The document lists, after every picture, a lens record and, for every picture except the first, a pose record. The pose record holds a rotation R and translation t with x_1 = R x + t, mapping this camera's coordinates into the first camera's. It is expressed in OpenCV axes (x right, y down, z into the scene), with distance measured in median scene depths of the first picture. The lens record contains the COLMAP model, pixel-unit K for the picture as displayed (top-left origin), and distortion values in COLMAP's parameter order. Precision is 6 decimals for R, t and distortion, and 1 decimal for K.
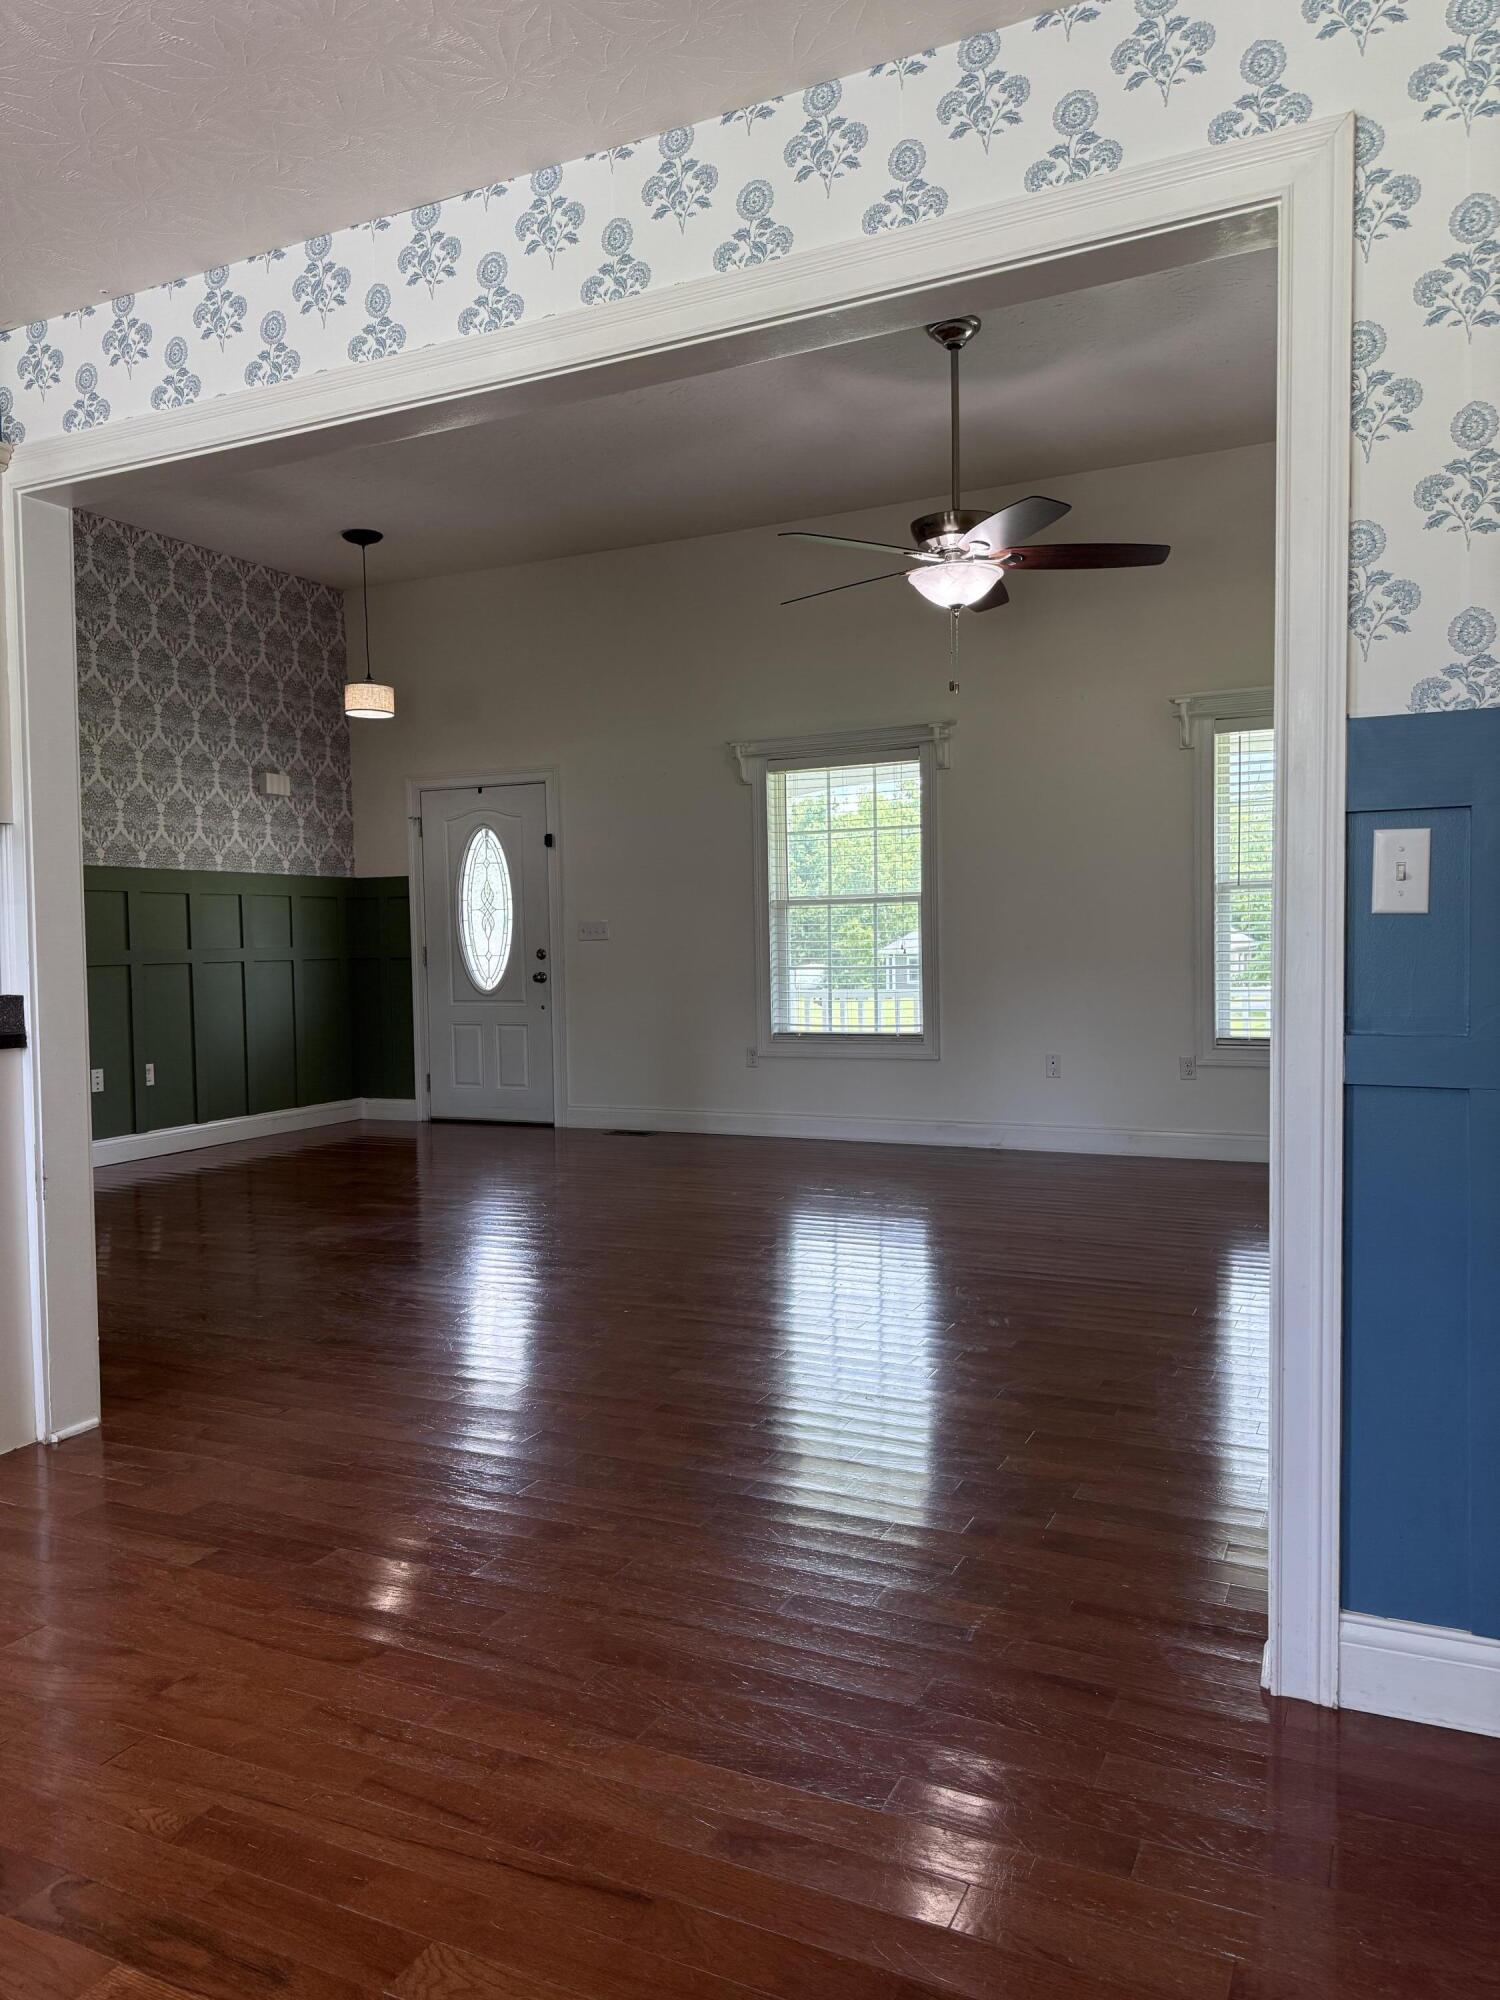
lens RADIAL K [[1443.1, 0, 750.0], [0, 1443.1, 1000.0], [0, 0, 1]] dist [0.106485, -0.096490]
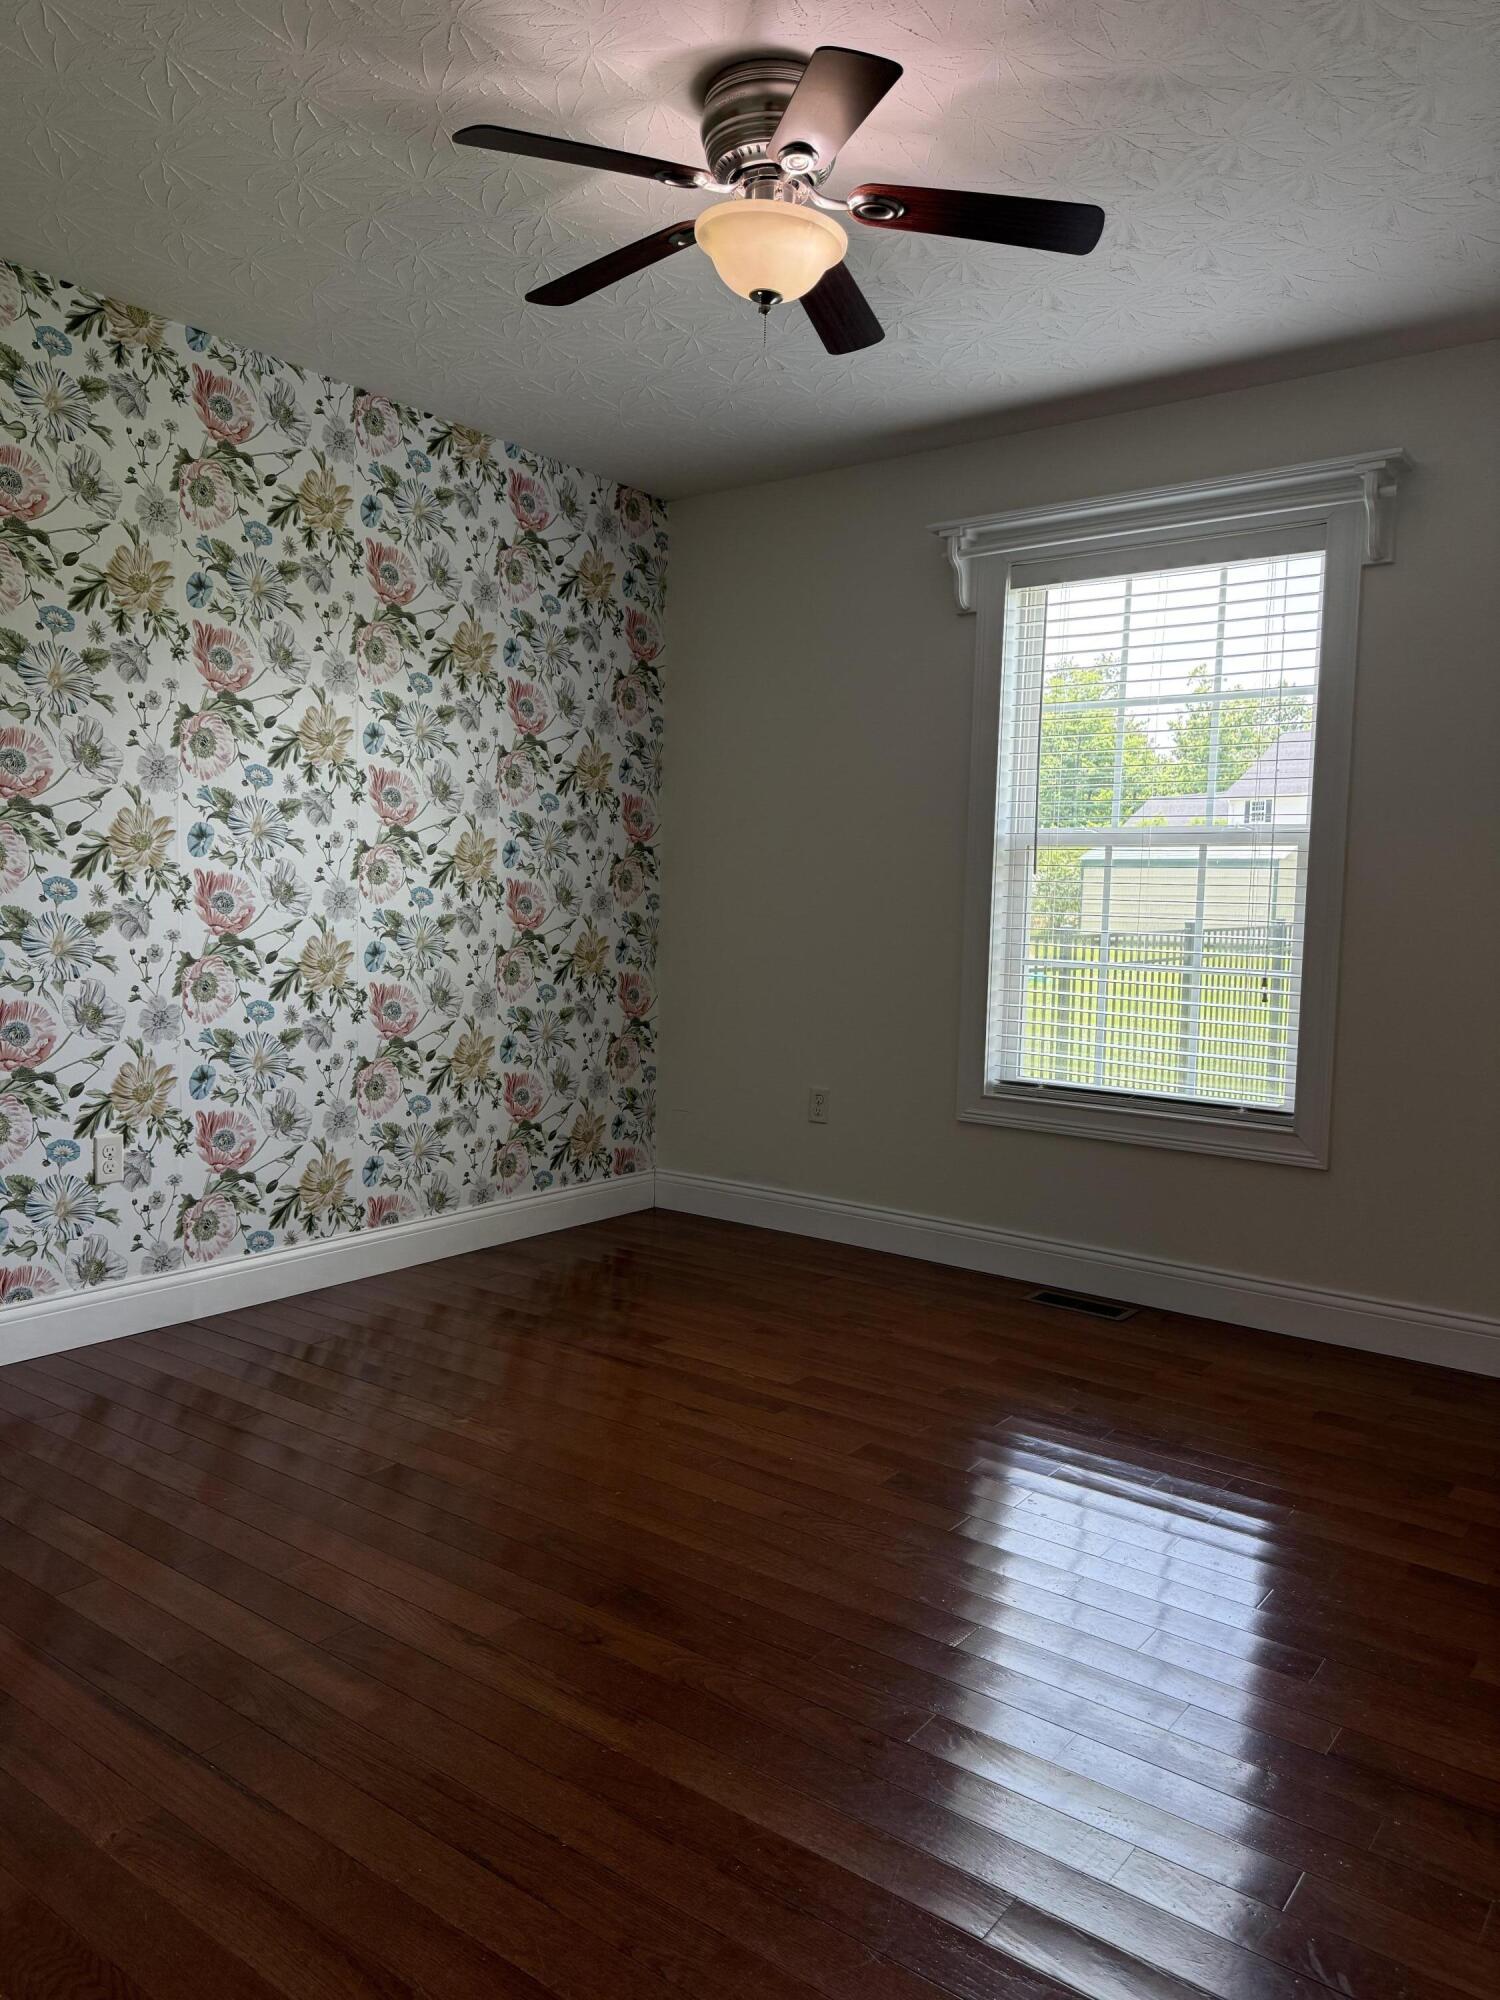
lens RADIAL K [[1427.7, 0, 750.0], [0, 1427.7, 1000.0], [0, 0, 1]] dist [0.091980, -0.101257]
pose [[0.981519, 0.063359, -0.180572, 0.024052], [-0.059286, 0.997852, 0.027868, -0.016787], [0.181950, -0.016648, 0.983167, 0.457889]]
